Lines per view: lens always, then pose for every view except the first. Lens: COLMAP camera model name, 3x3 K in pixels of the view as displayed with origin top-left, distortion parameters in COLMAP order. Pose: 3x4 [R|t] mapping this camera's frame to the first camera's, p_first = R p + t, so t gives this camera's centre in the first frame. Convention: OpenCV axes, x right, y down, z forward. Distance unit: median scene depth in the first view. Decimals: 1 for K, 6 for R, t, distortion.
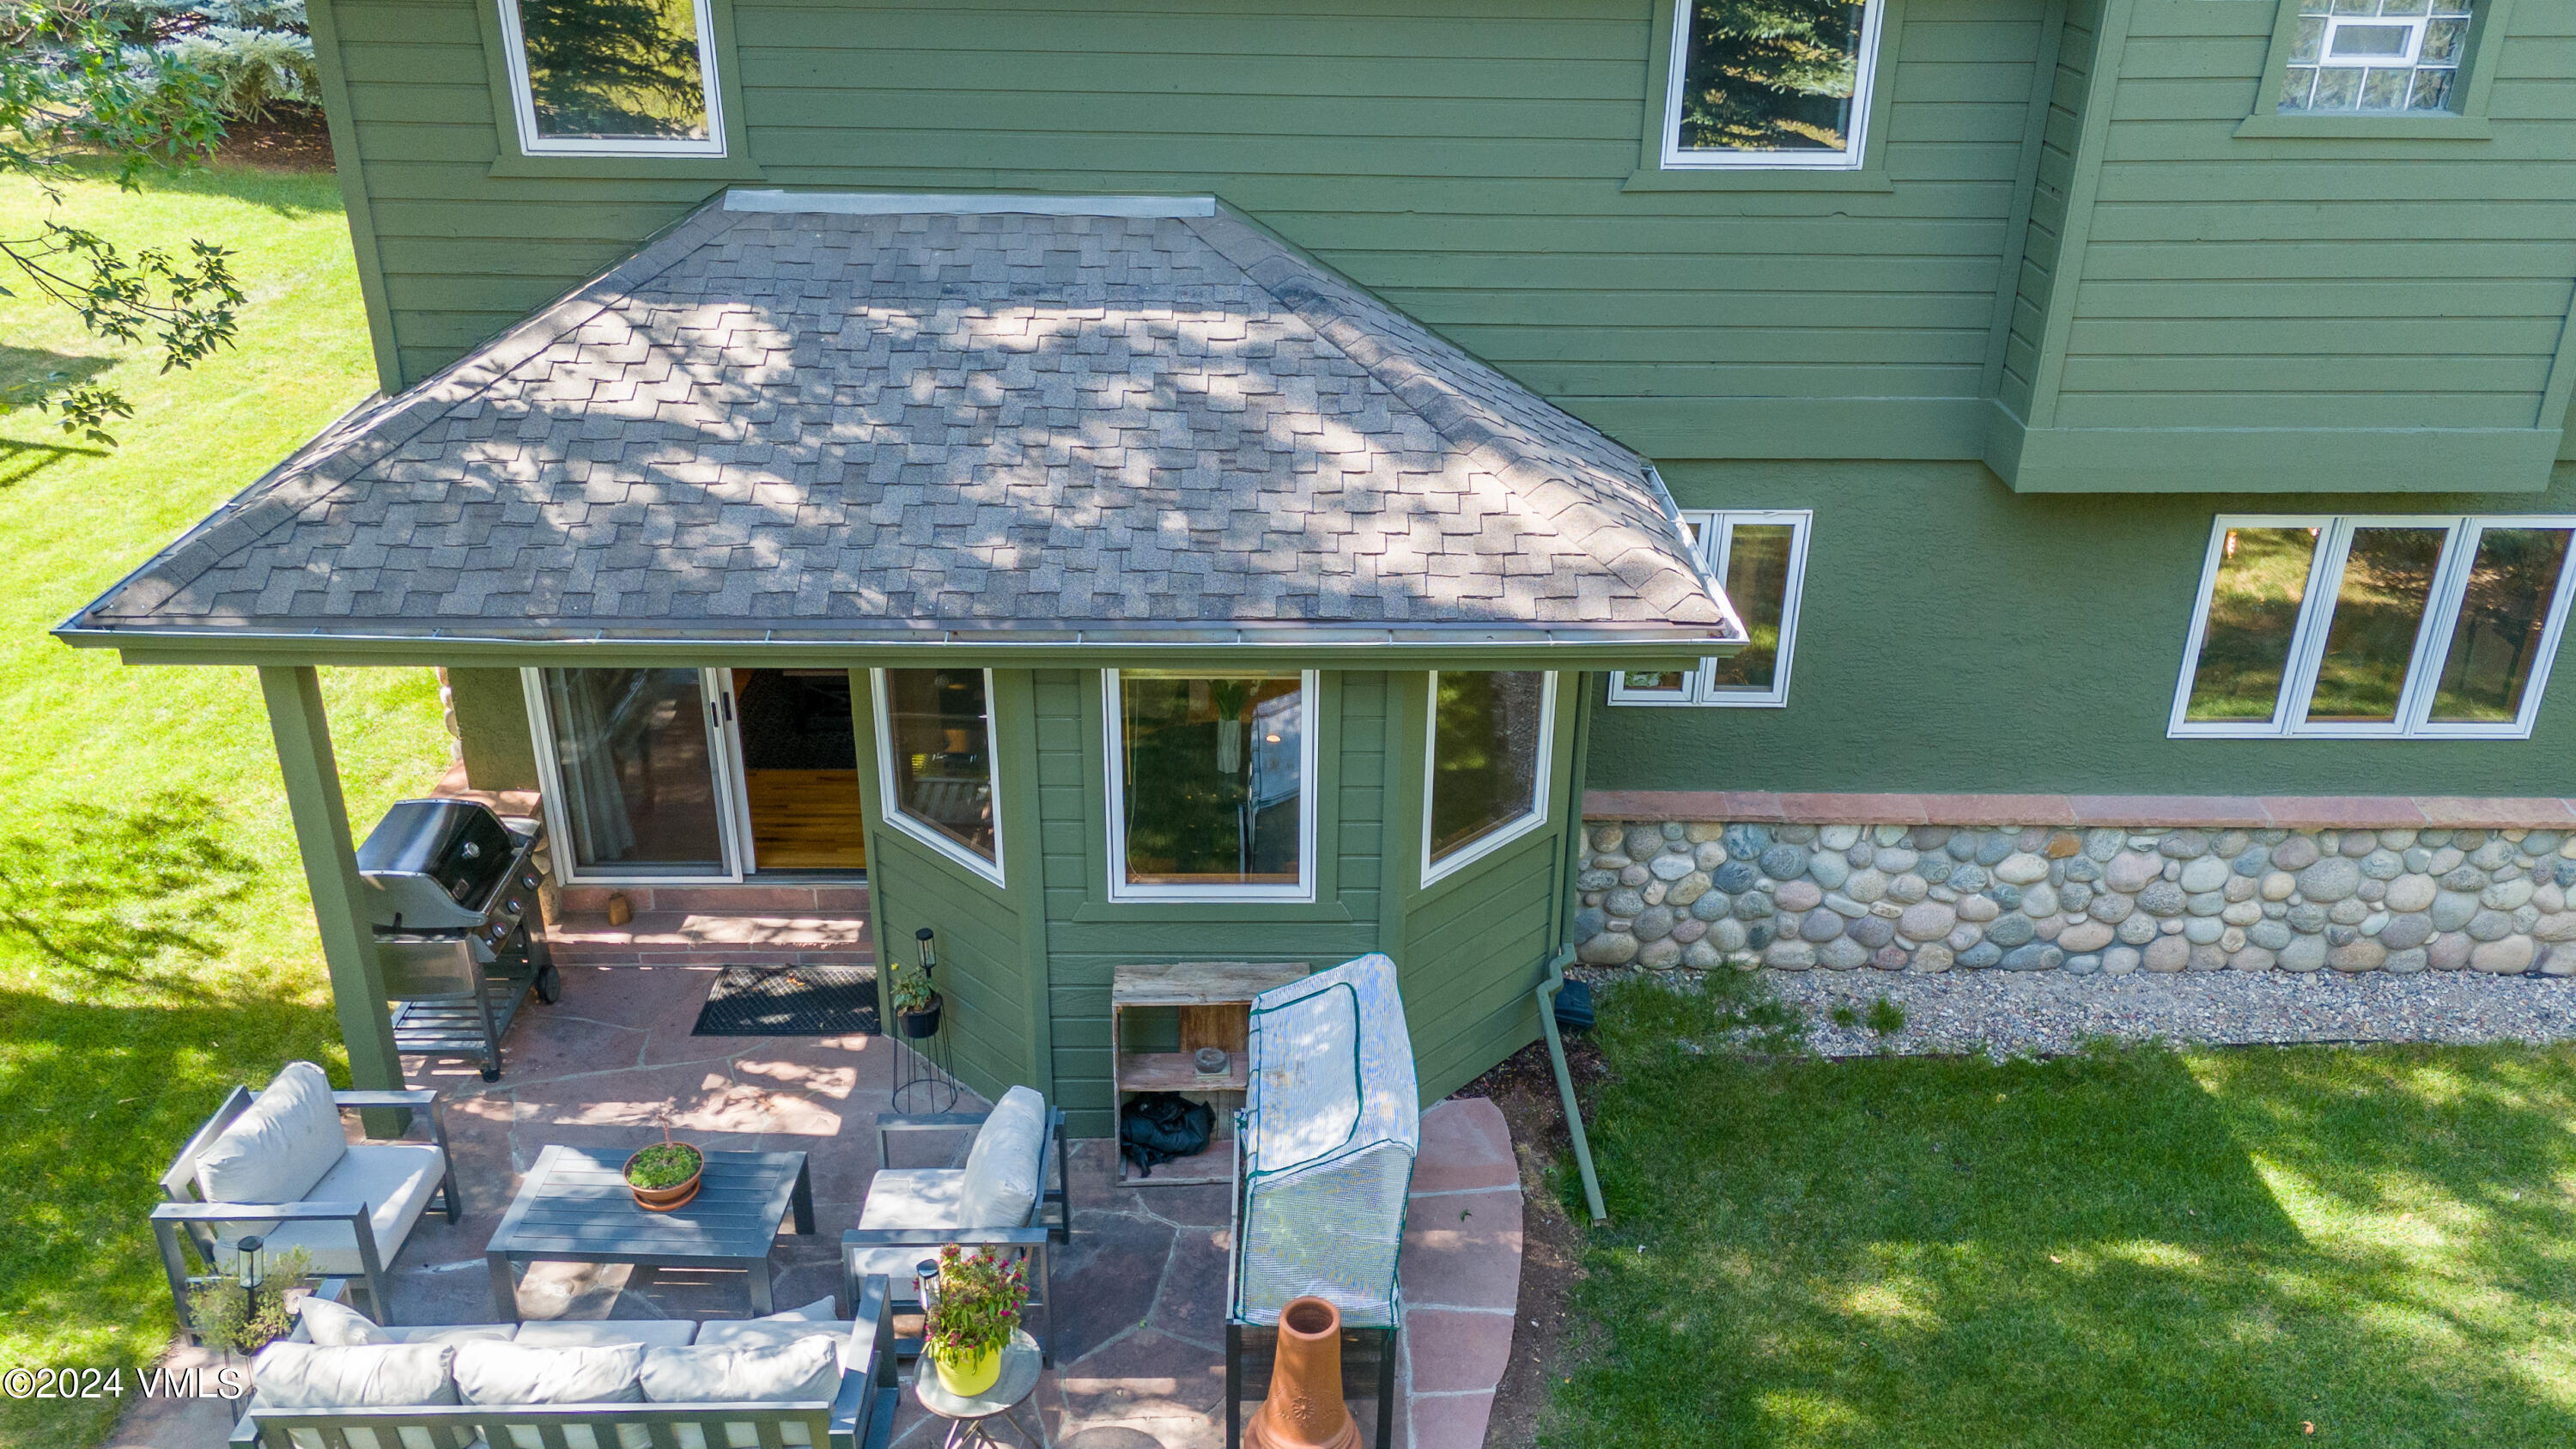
lens RADIAL K [[1952.9, 0, 1270.7], [0, 1952.9, 724.4], [0, 0, 1]] dist [0.023040, 0.008887]
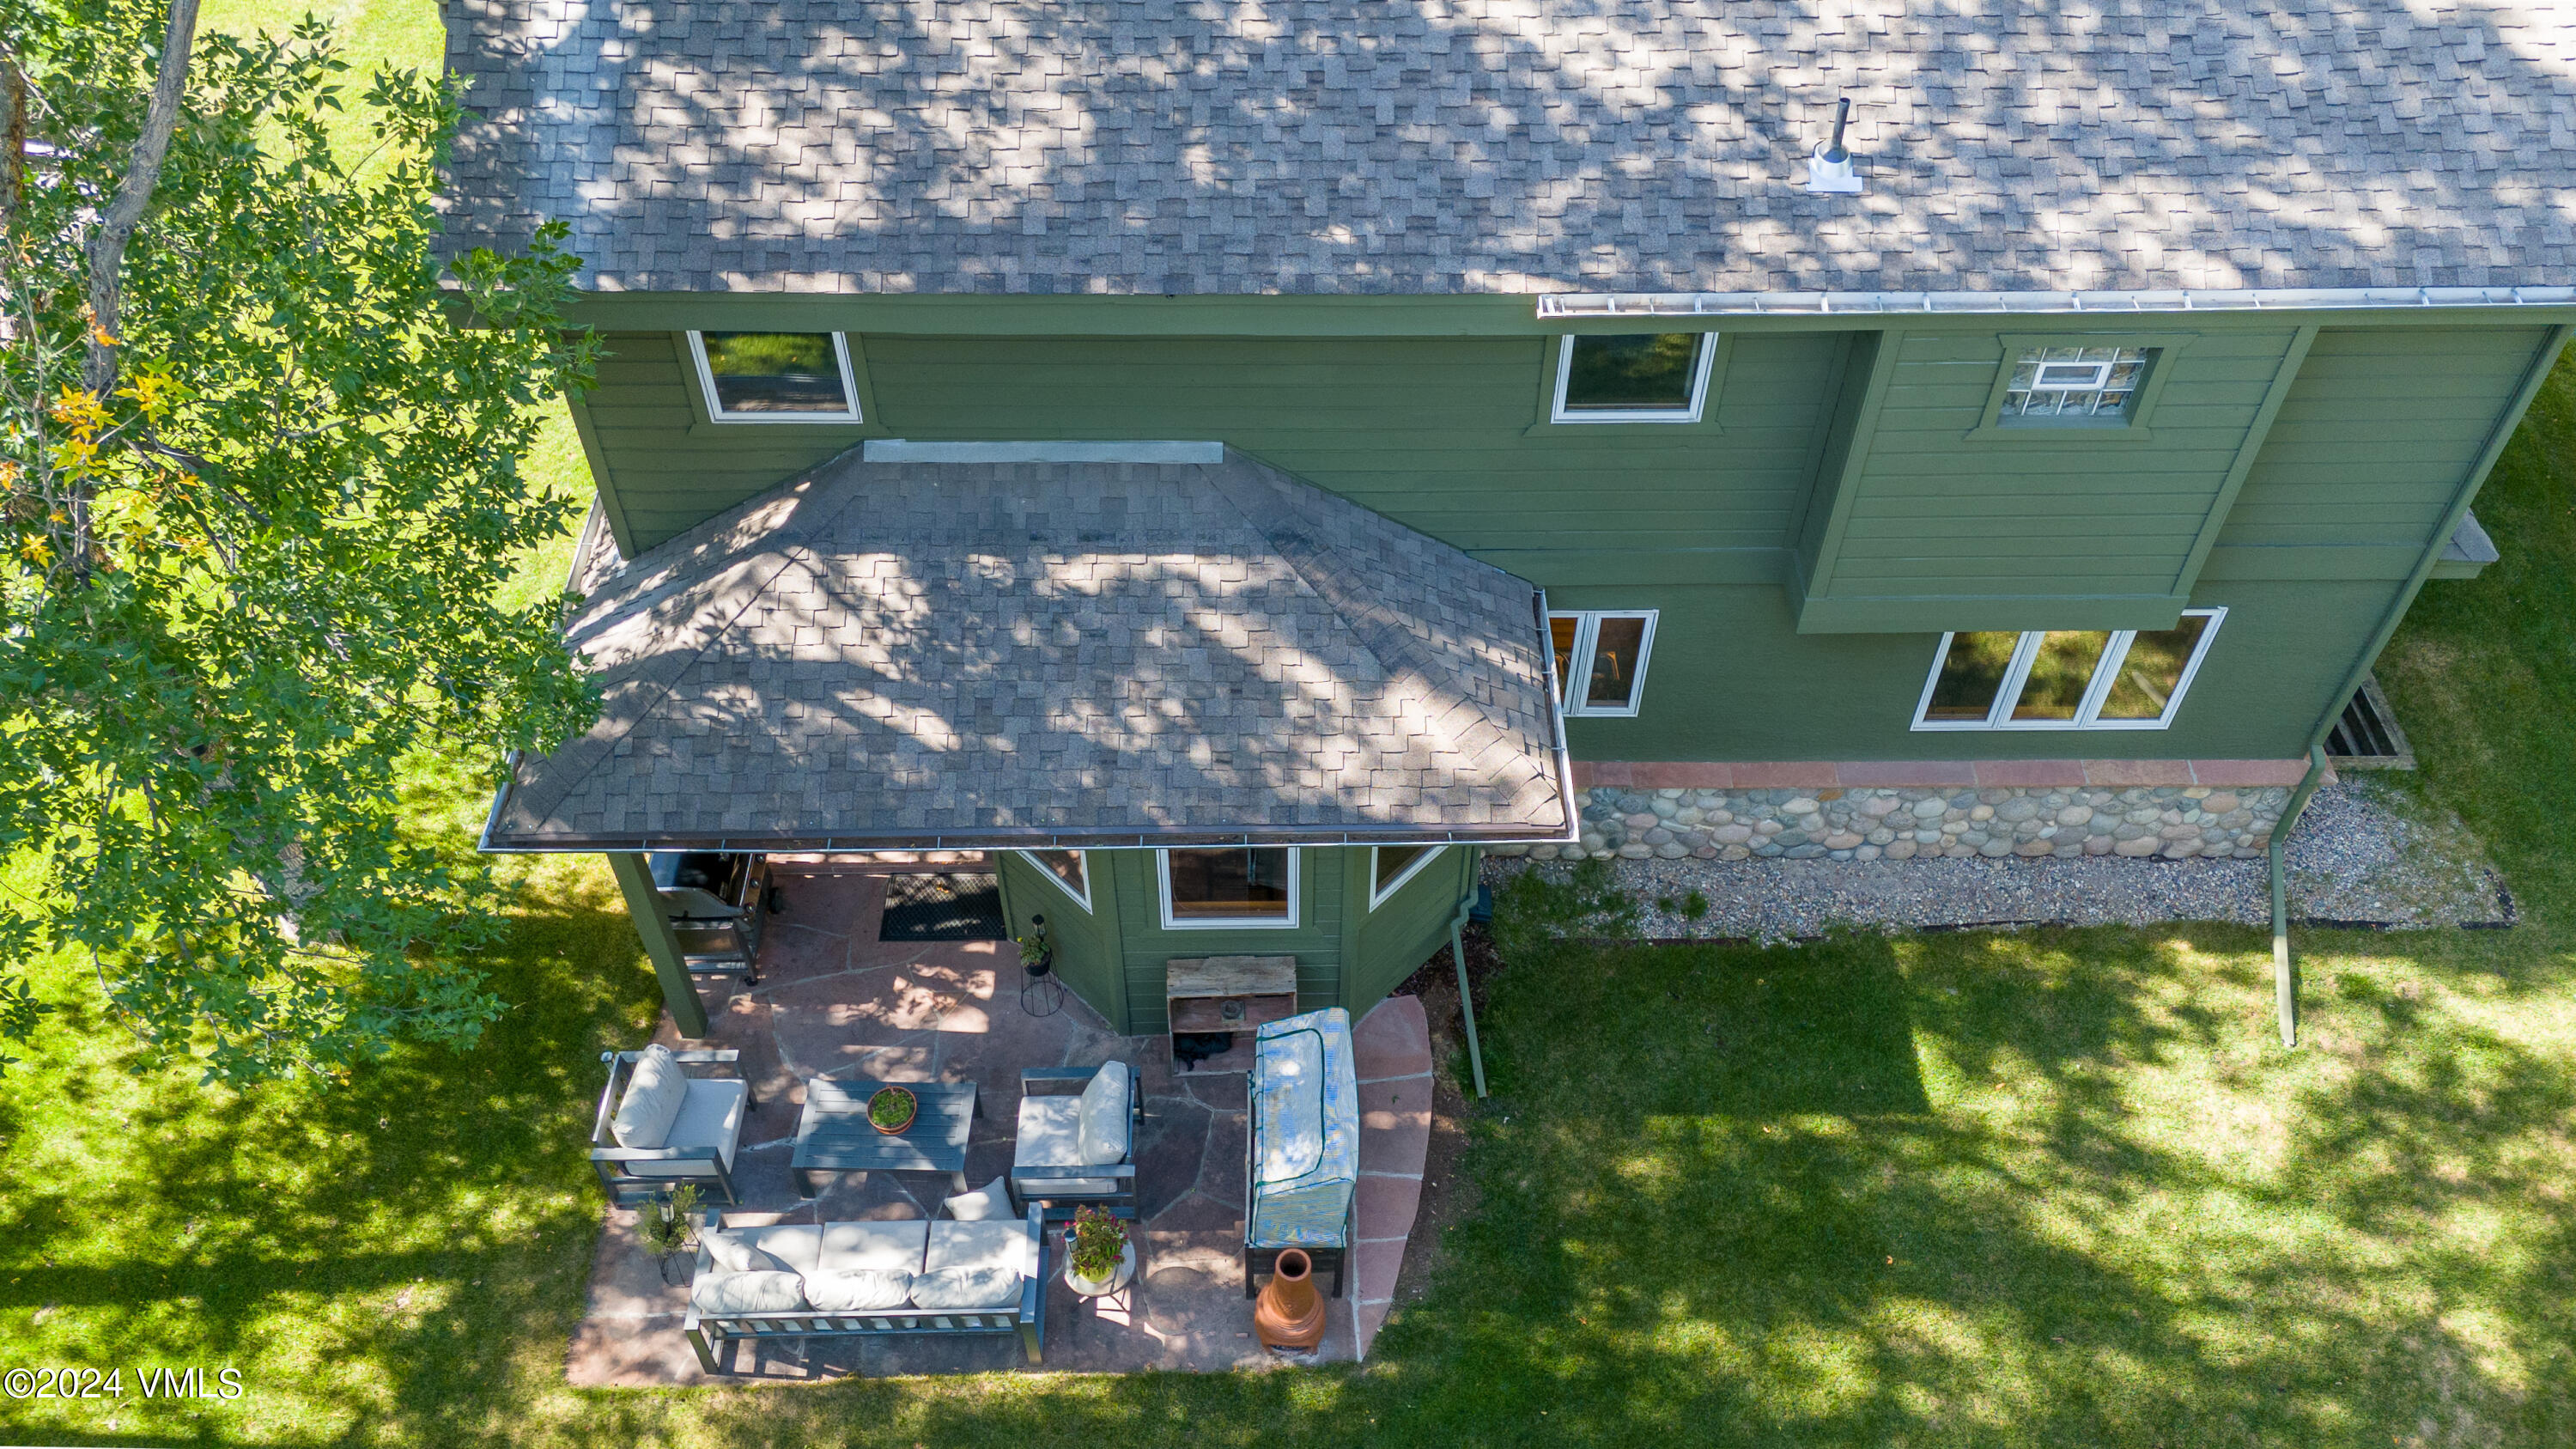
lens RADIAL K [[1838.3, 0, 1260.9], [0, 1838.3, 713.3], [0, 0, 1]] dist [0.043729, -0.017498]
pose [[0.999889, -0.009446, -0.011533, 0.011037], [0.012961, 0.933047, 0.359520, -0.552007], [0.007365, -0.359629, 0.933066, -0.259979]]
